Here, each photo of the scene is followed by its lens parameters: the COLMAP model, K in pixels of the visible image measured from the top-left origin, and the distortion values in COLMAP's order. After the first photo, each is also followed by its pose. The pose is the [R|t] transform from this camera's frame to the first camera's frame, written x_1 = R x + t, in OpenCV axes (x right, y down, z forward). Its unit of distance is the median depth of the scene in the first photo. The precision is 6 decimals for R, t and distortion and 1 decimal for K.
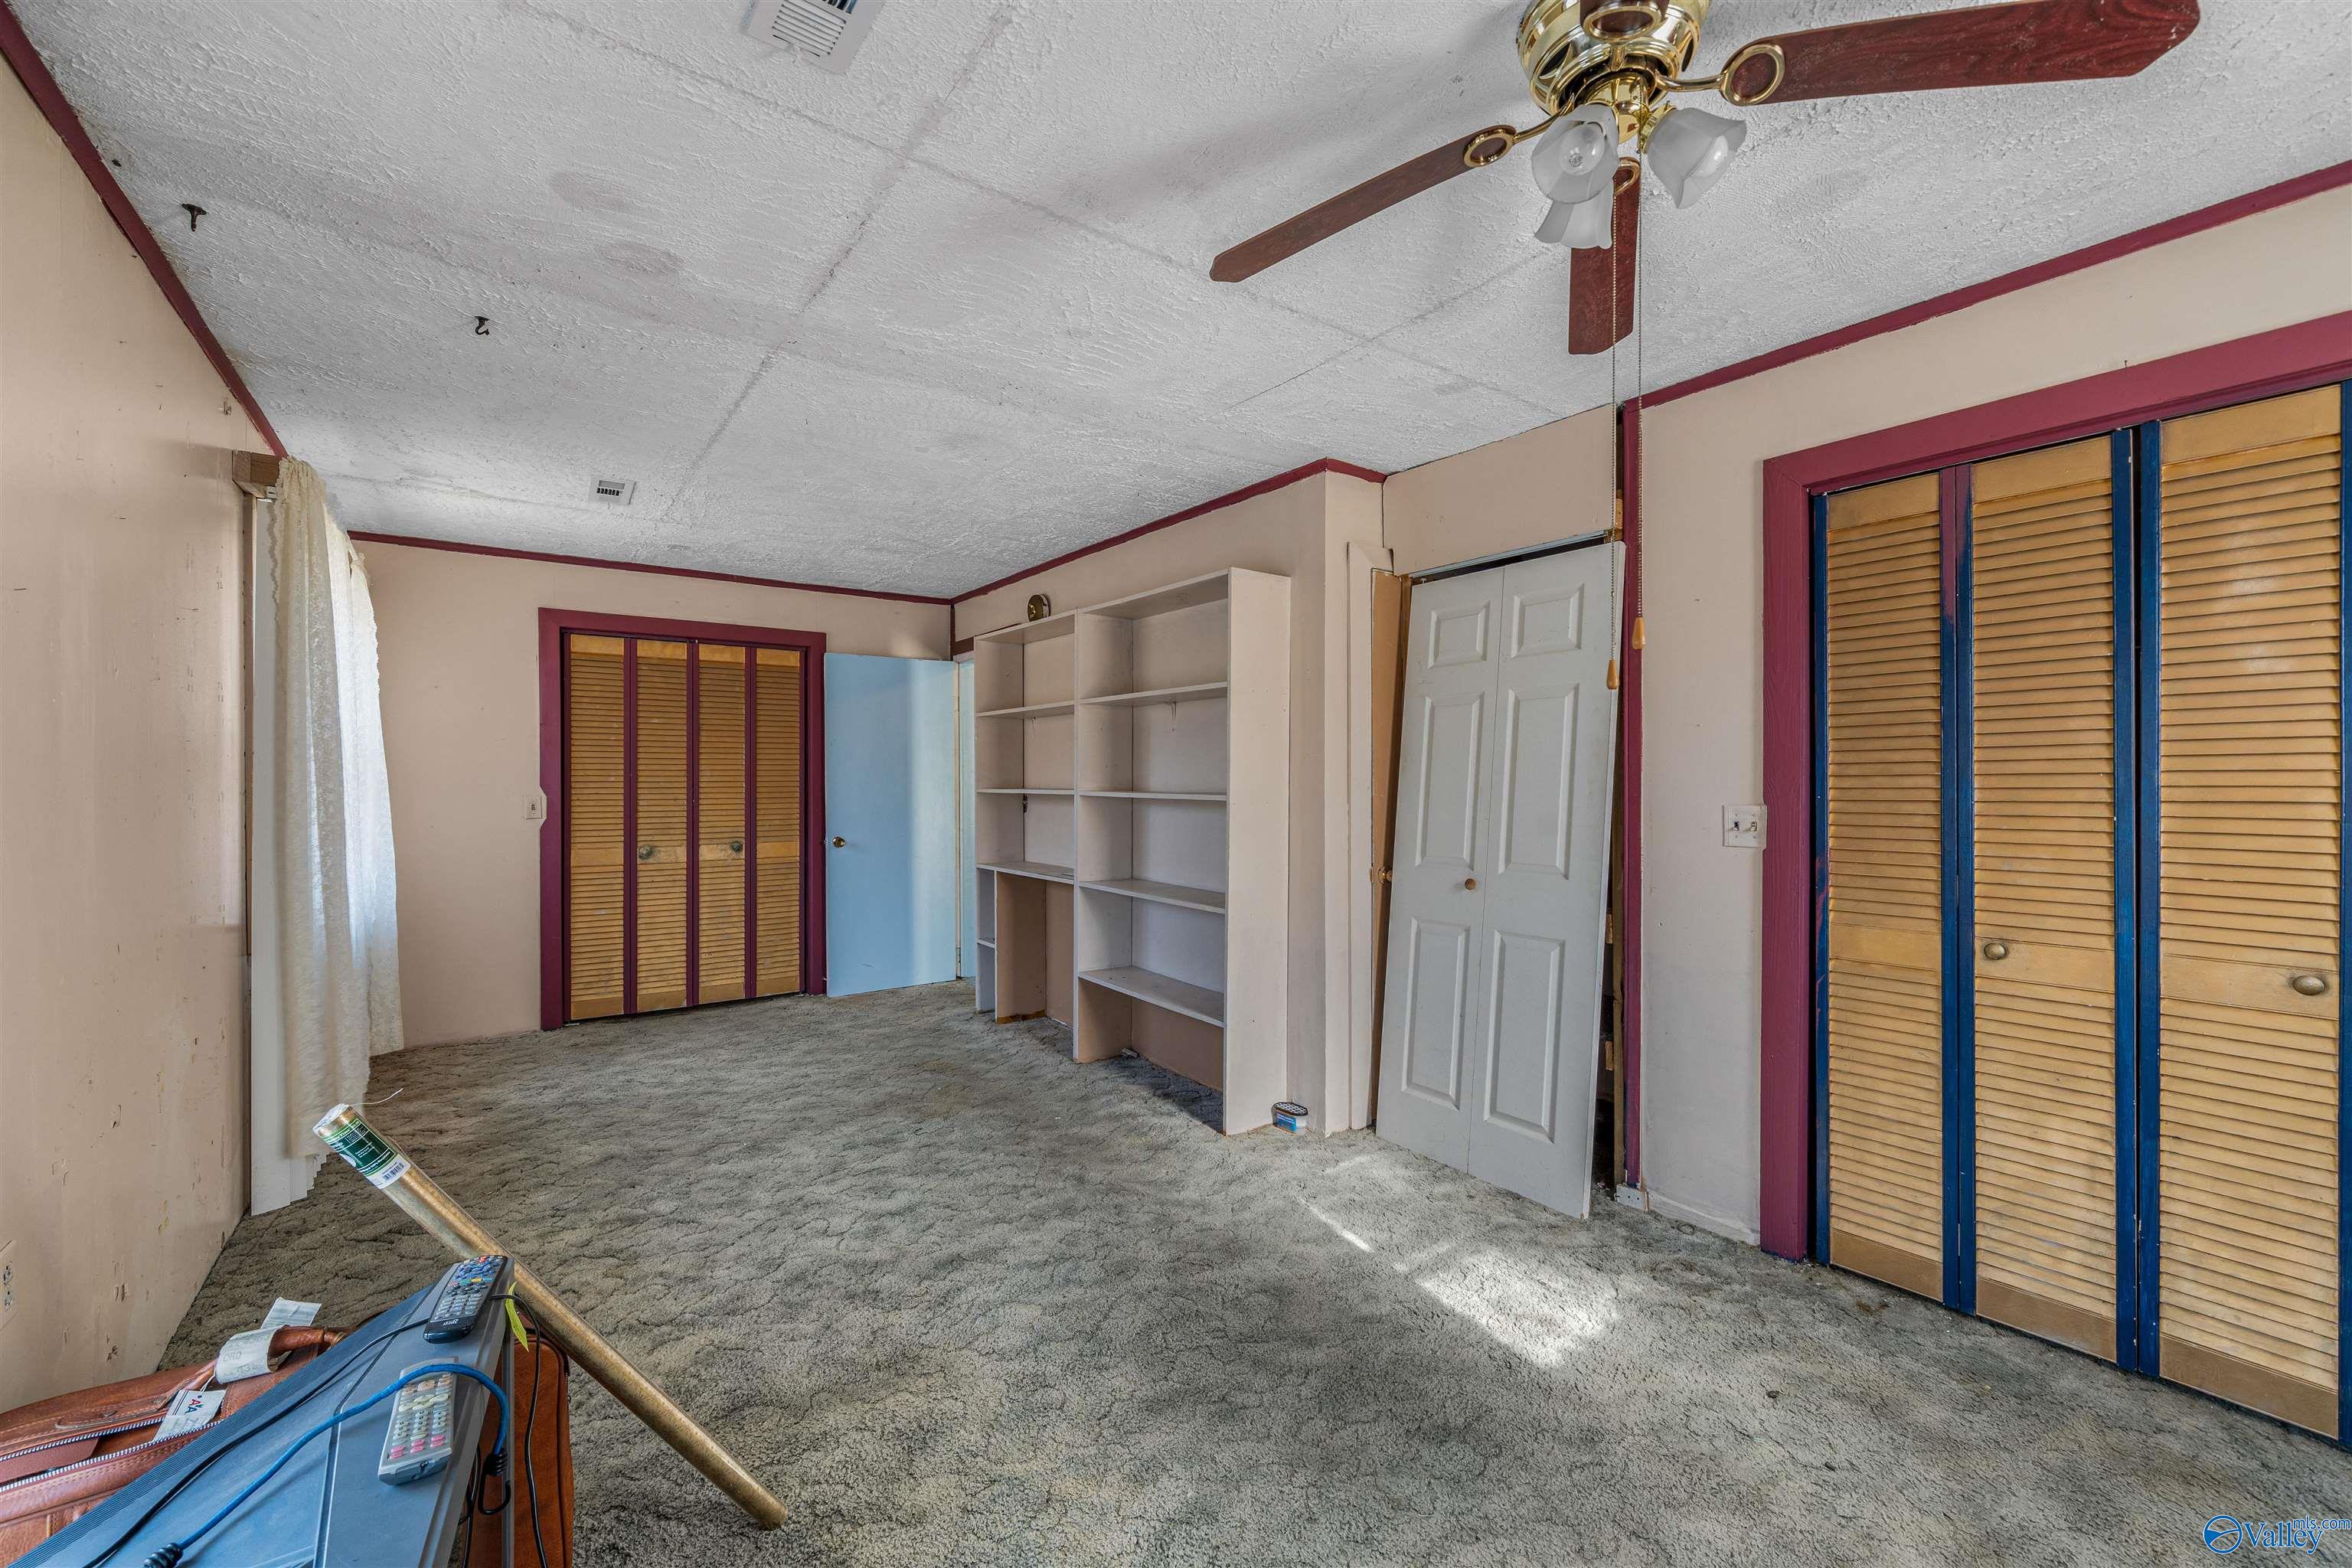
lens RADIAL K [[935.7, 0, 1175.1], [0, 935.7, 778.1], [0, 0, 1]] dist [-0.001589, -0.000204]
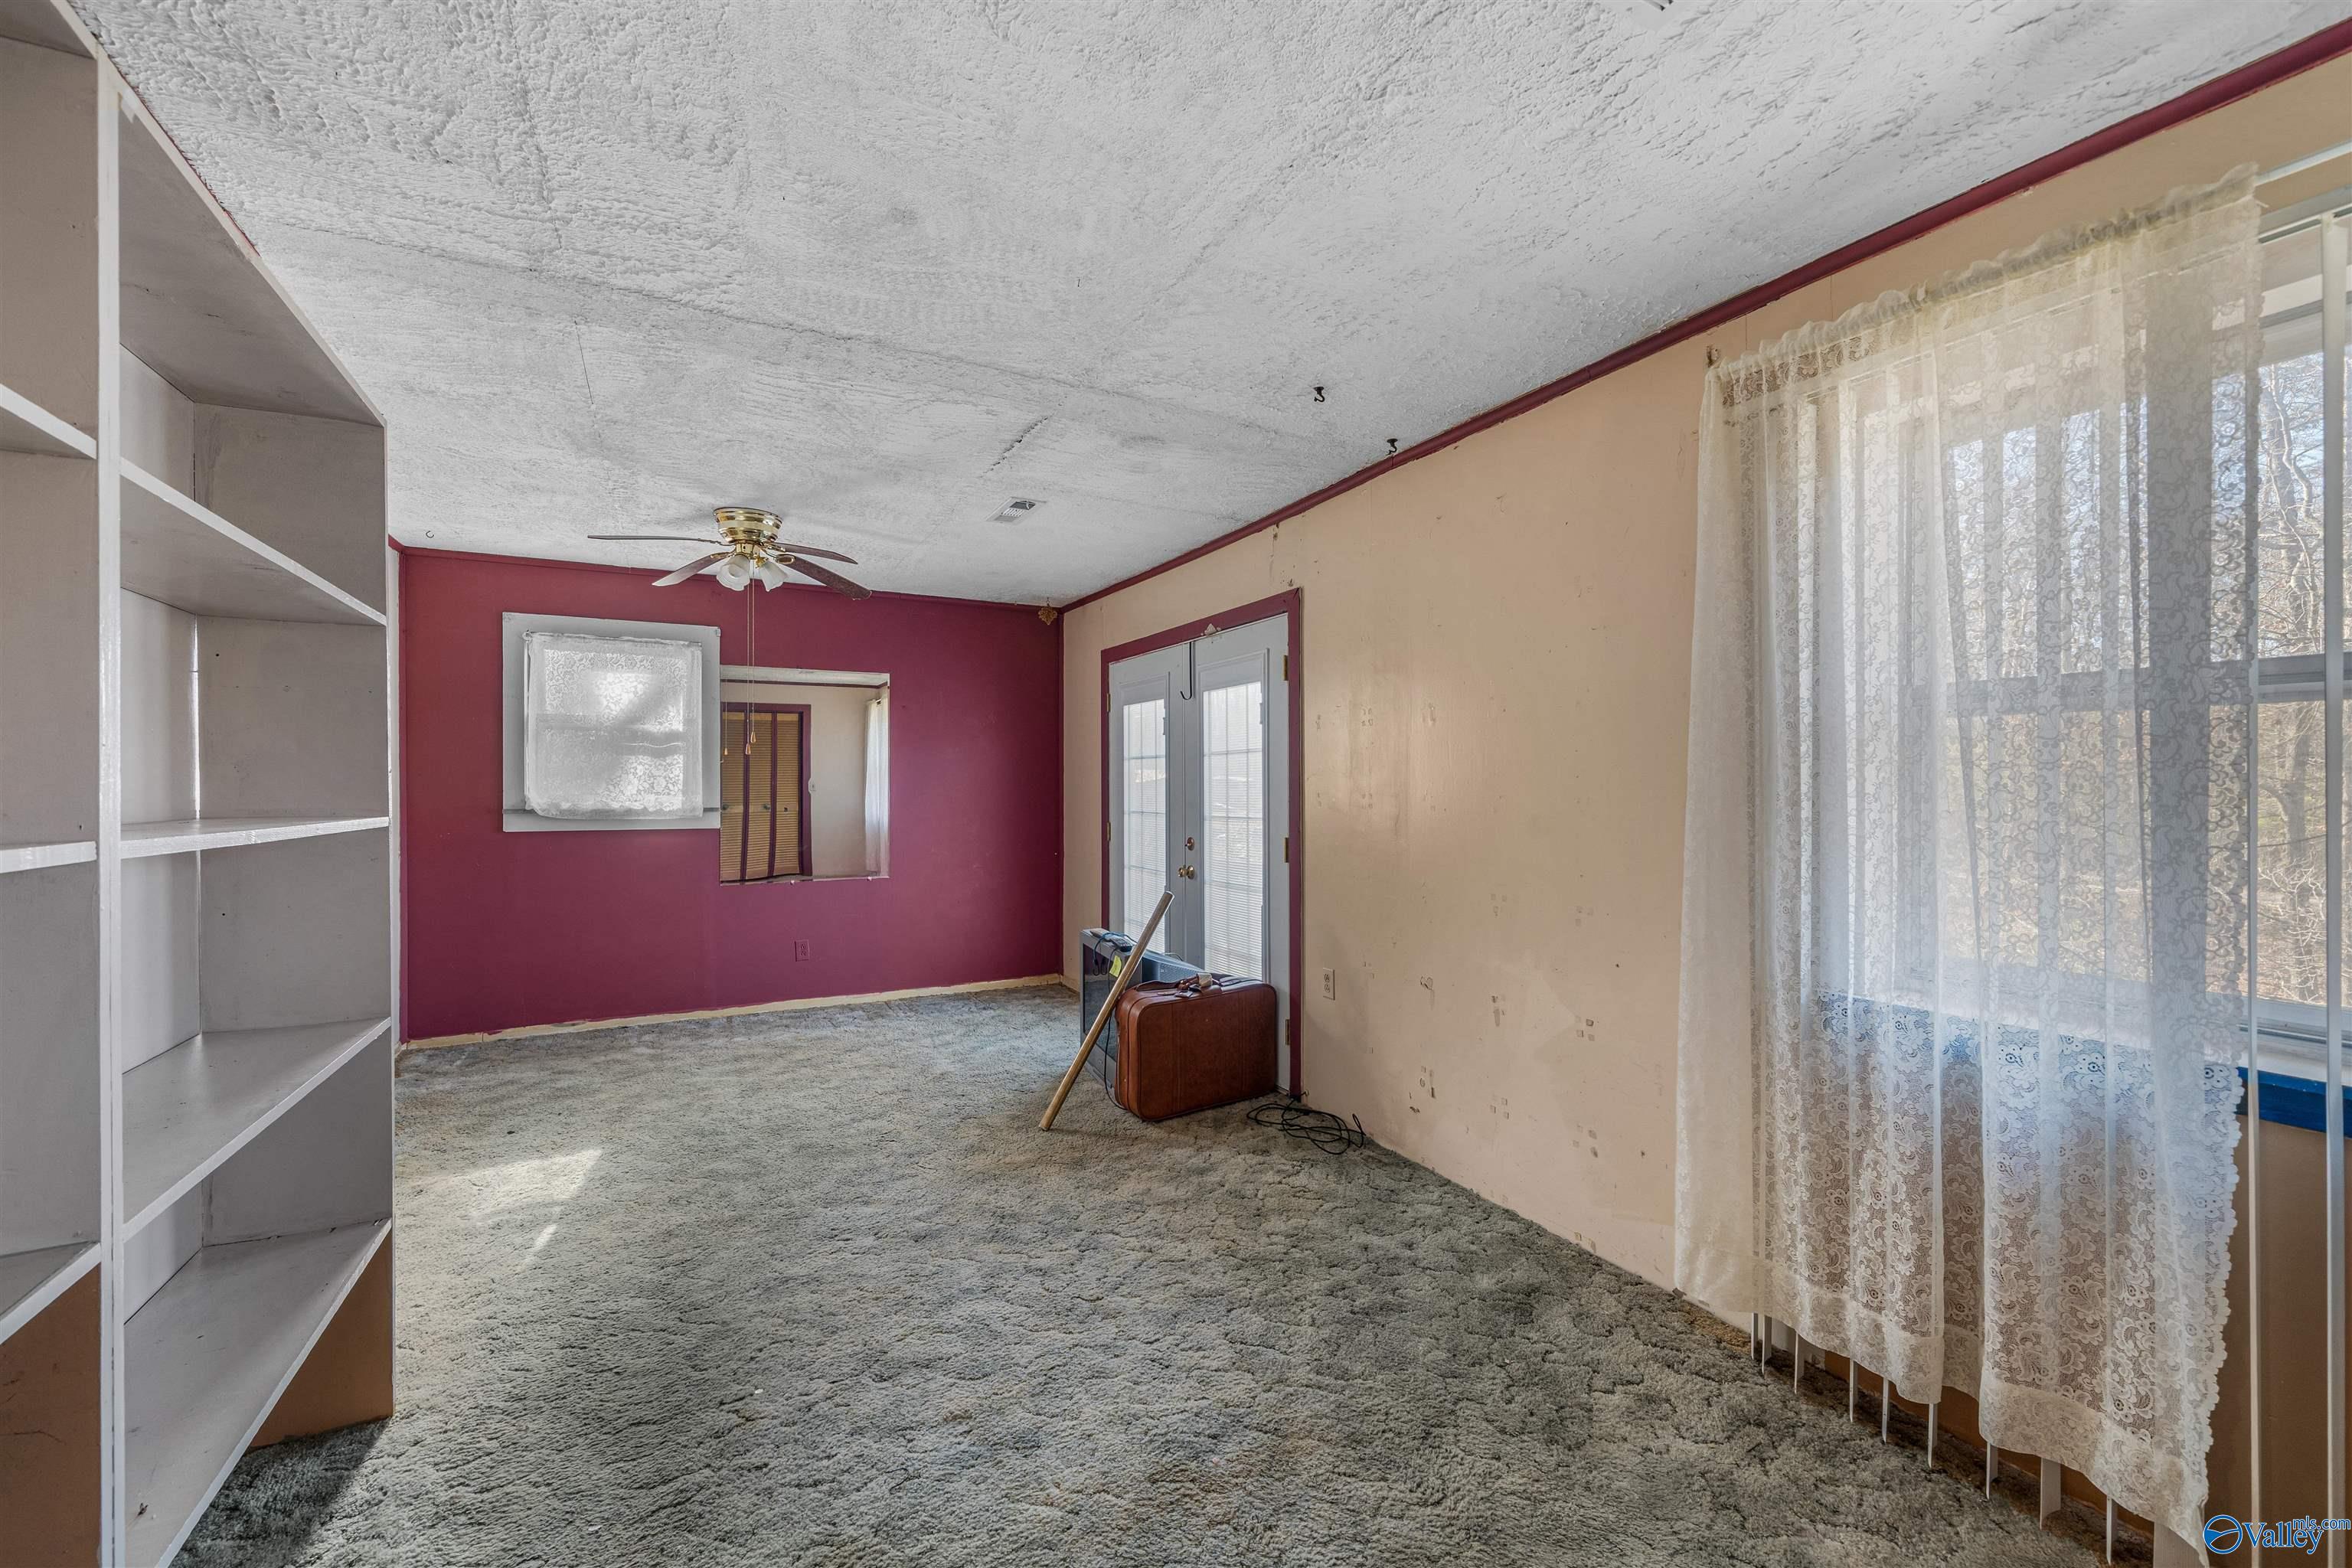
lens RADIAL K [[935.7, 0, 1176.7], [0, 935.7, 779.9], [0, 0, 1]] dist [-0.001589, -0.000204]
pose [[-0.990266, 0.009622, 0.138858, -0.709660], [0.010093, 0.999945, 0.002683, -0.006354], [-0.138825, 0.004058, -0.990309, 2.108251]]
